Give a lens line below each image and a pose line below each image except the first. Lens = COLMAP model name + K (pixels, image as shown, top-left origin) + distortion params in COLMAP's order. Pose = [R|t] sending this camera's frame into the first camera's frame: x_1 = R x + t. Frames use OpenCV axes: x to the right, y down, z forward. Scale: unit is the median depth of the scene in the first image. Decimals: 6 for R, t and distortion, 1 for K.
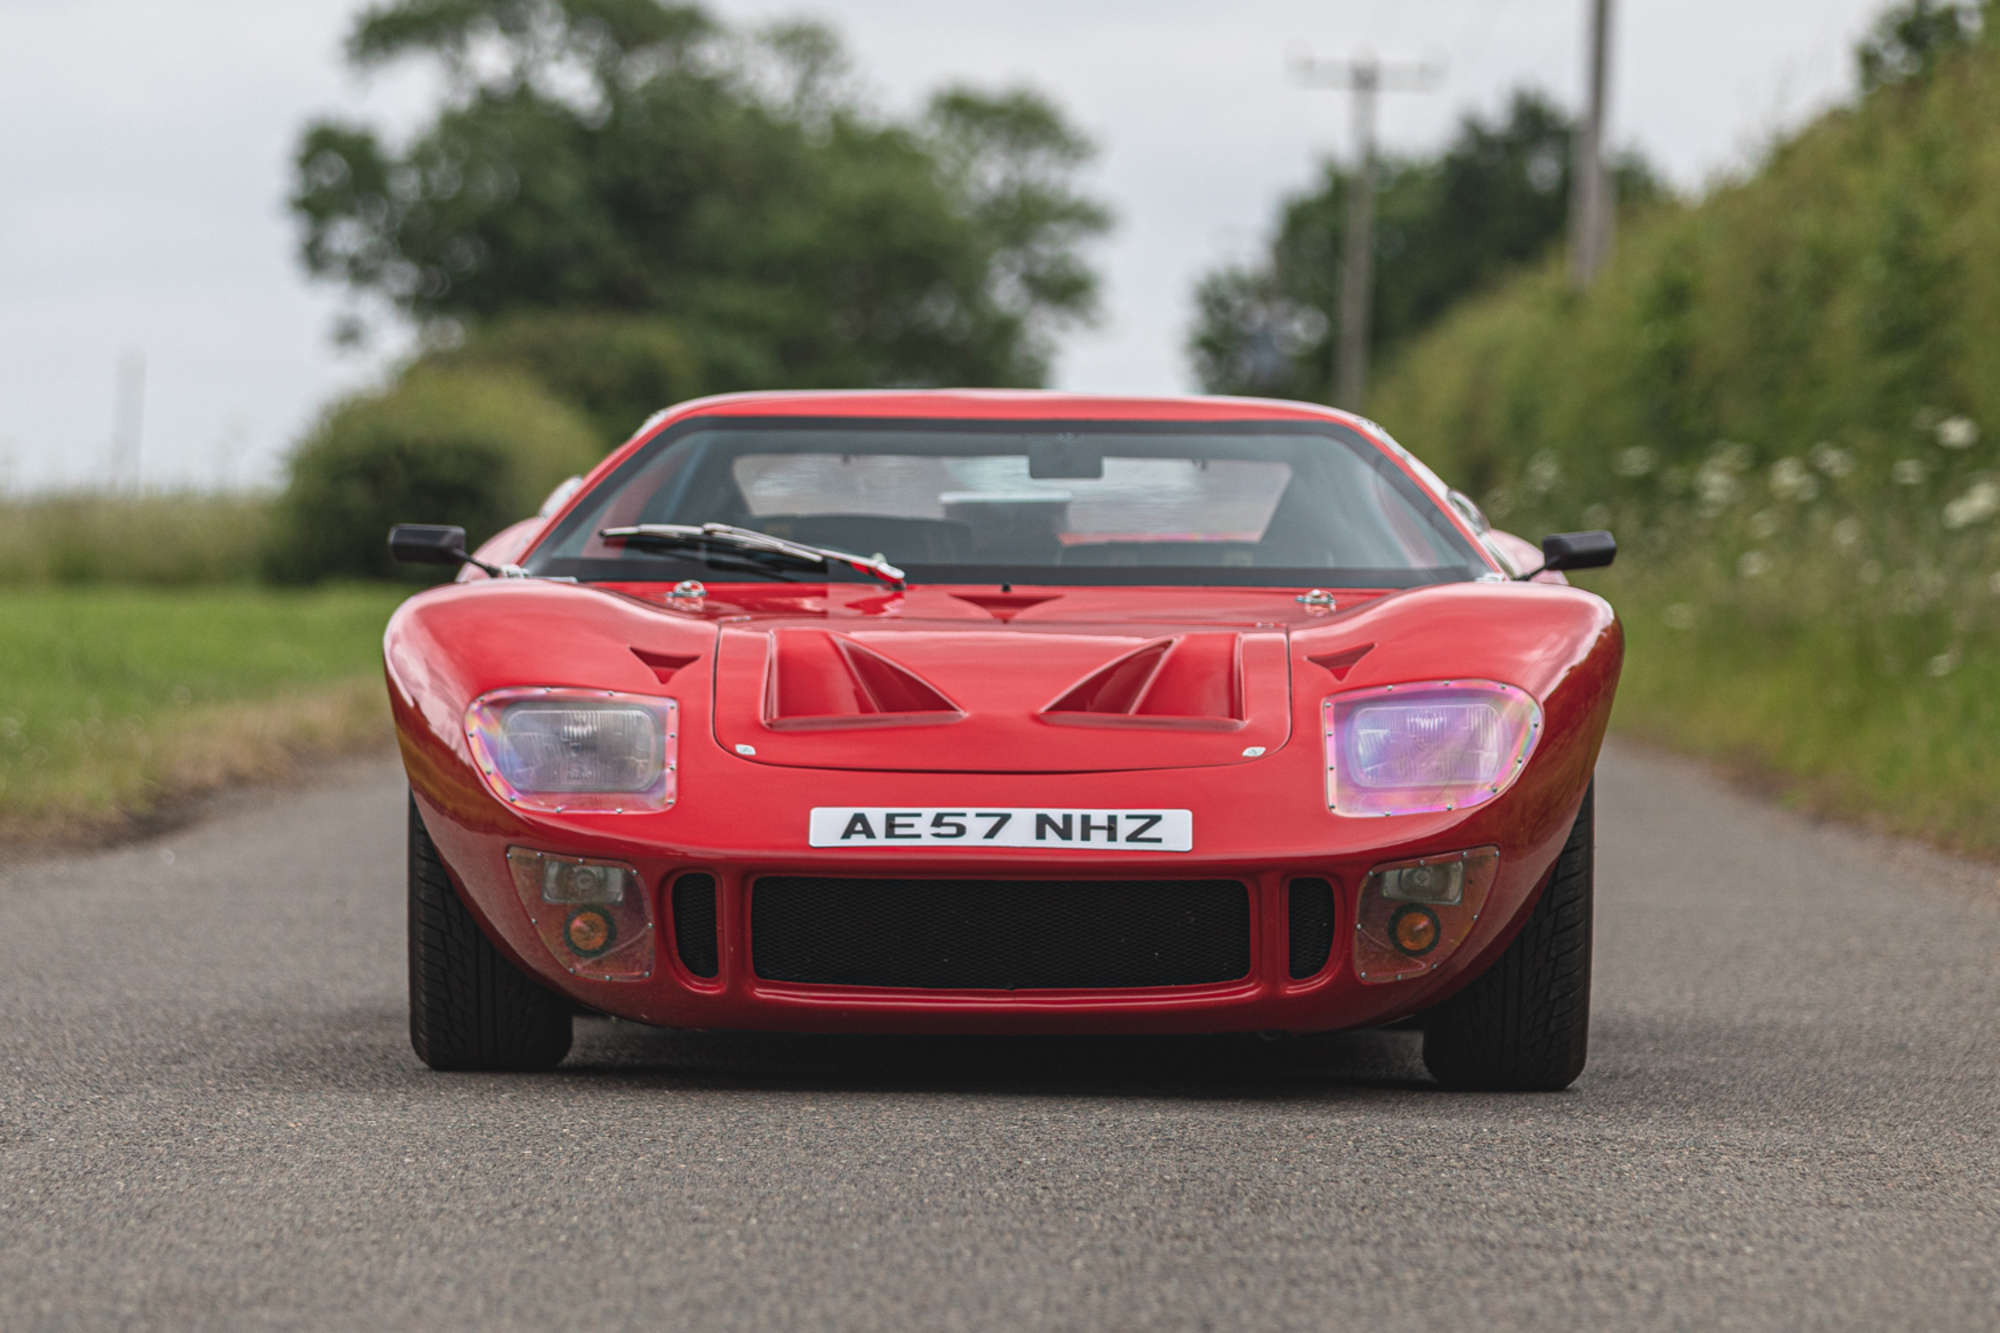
lens RADIAL K [[11309.8, 0, 1002.6], [0, 11309.8, 667.2], [0, 0, 1]] dist [0.098107, 0.000000]
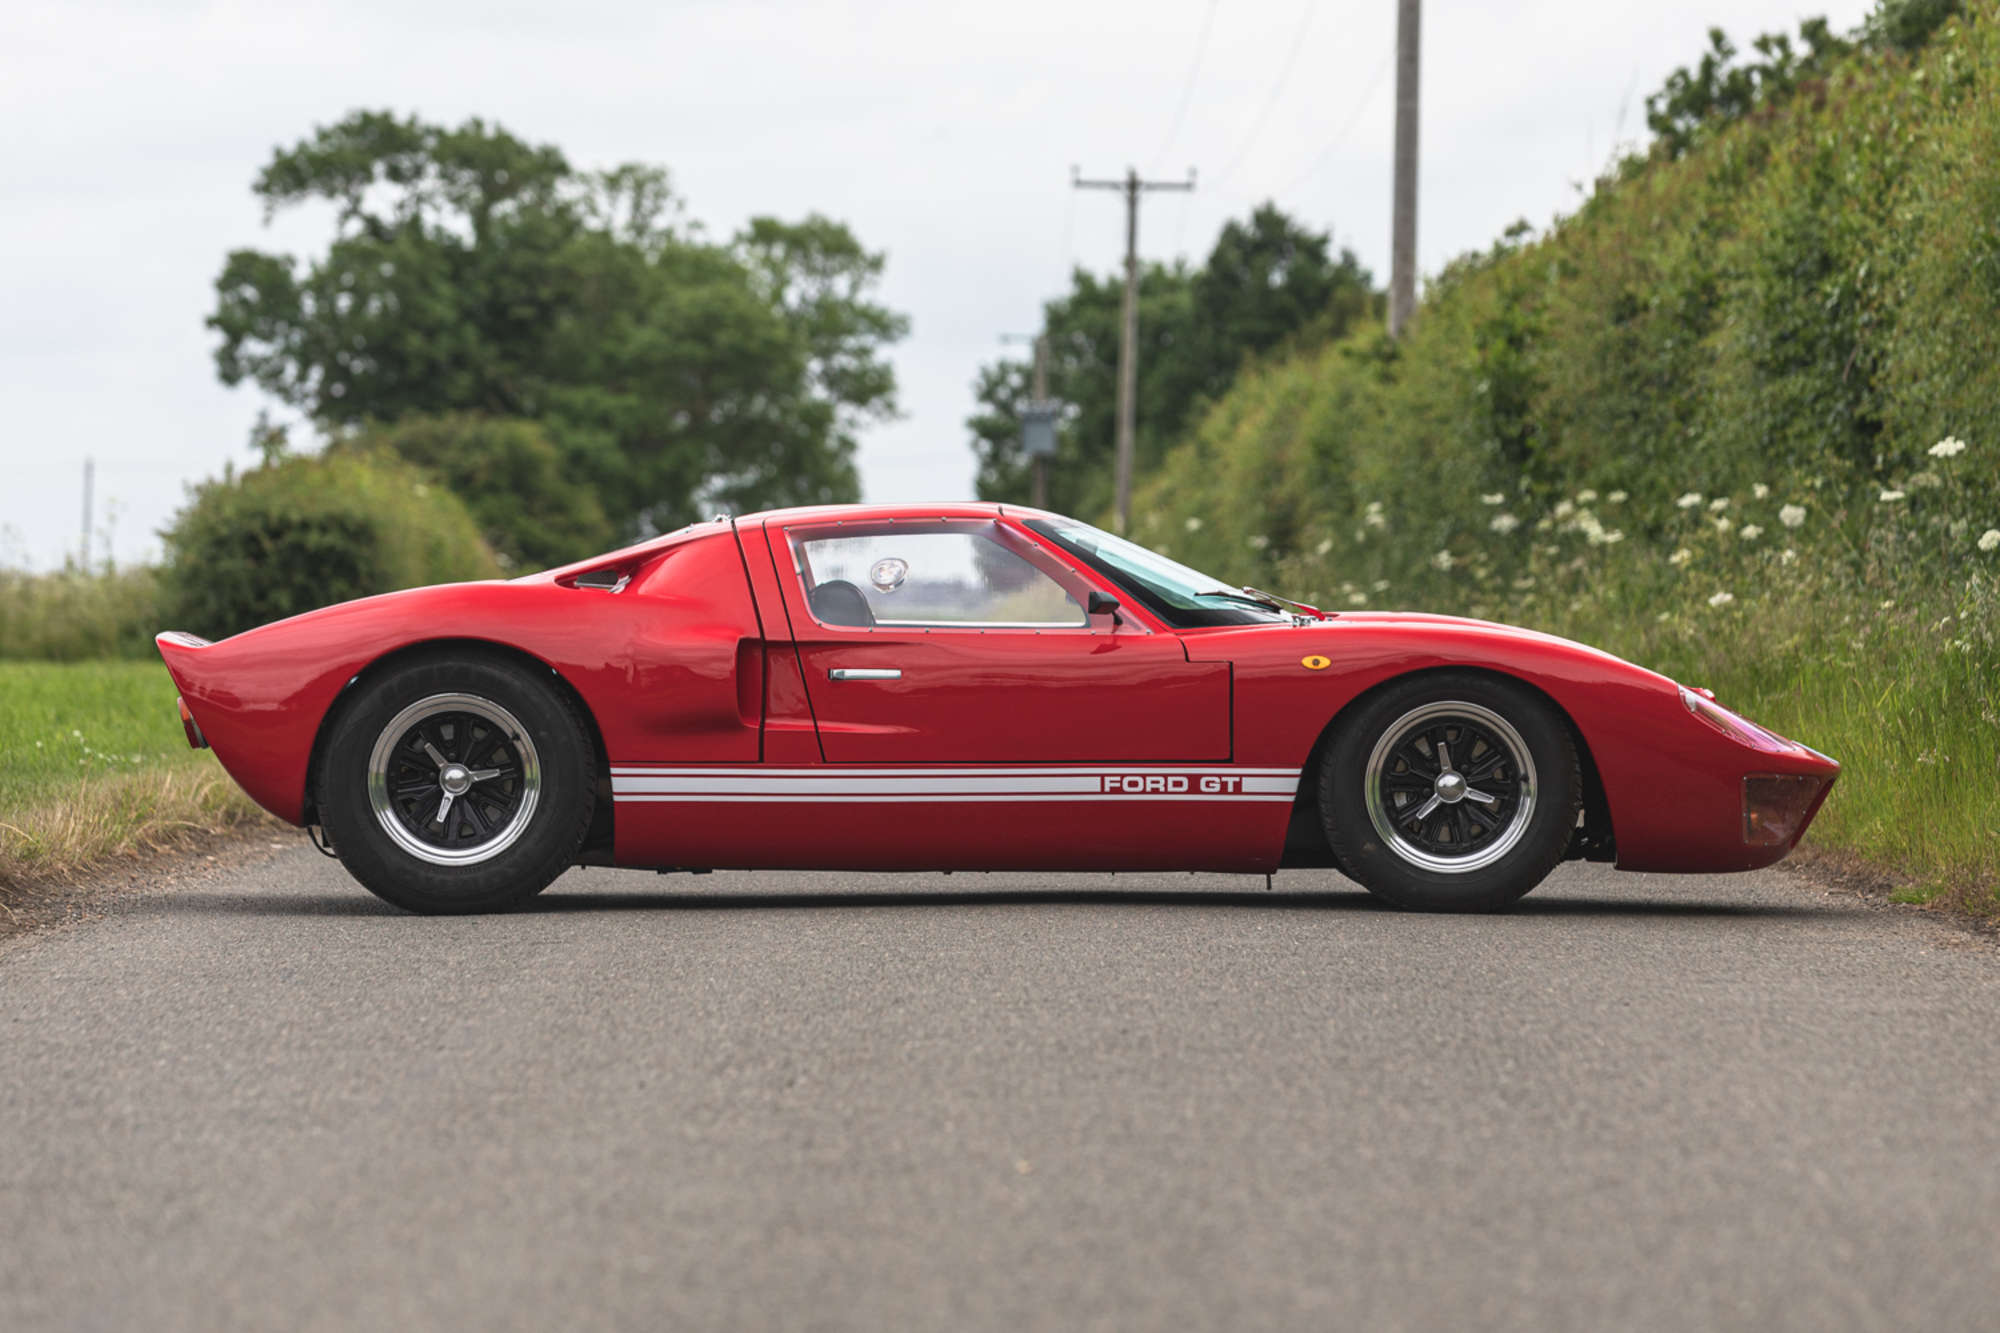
lens RADIAL K [[8419.2, 0, 987.9], [0, 8419.2, 662.6], [0, 0, 1]] dist [0.707028, 0.000000]
pose [[0.999615, -0.017008, 0.021928, -0.001881], [0.017081, 0.999849, -0.003148, -0.001286], [-0.021872, 0.003521, 0.999755, 0.127499]]
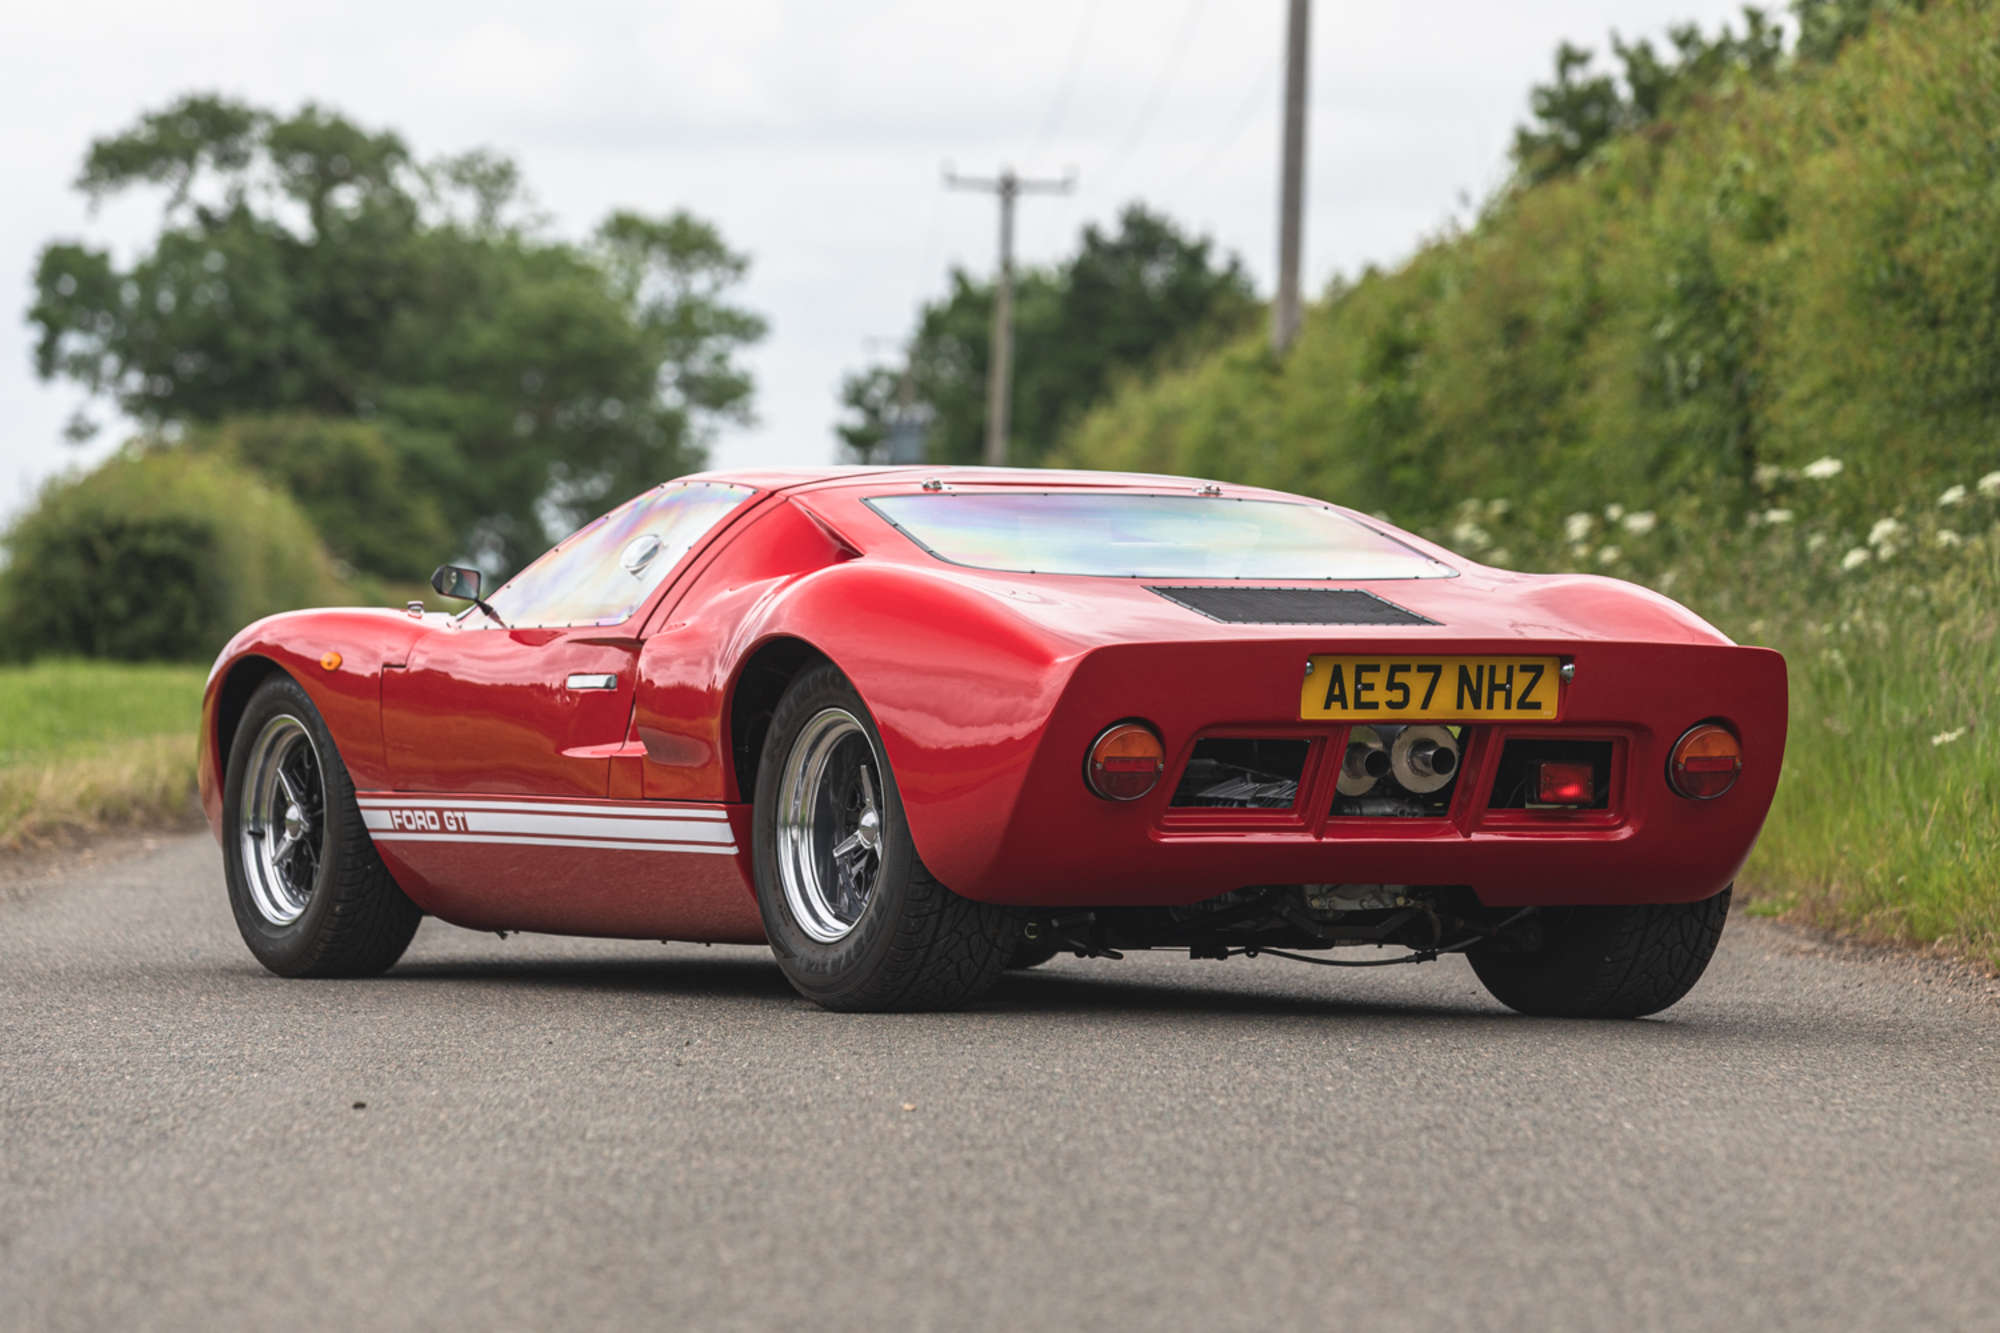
lens RADIAL K [[9216.6, 0, 1008.7], [0, 9216.6, 668.7], [0, 0, 1]] dist [0.828957, 0.000000]
pose [[0.999179, -0.004124, 0.040292, -0.003821], [0.004363, 0.999974, -0.005828, -0.000048], [-0.040267, 0.005999, 0.999171, 0.087735]]
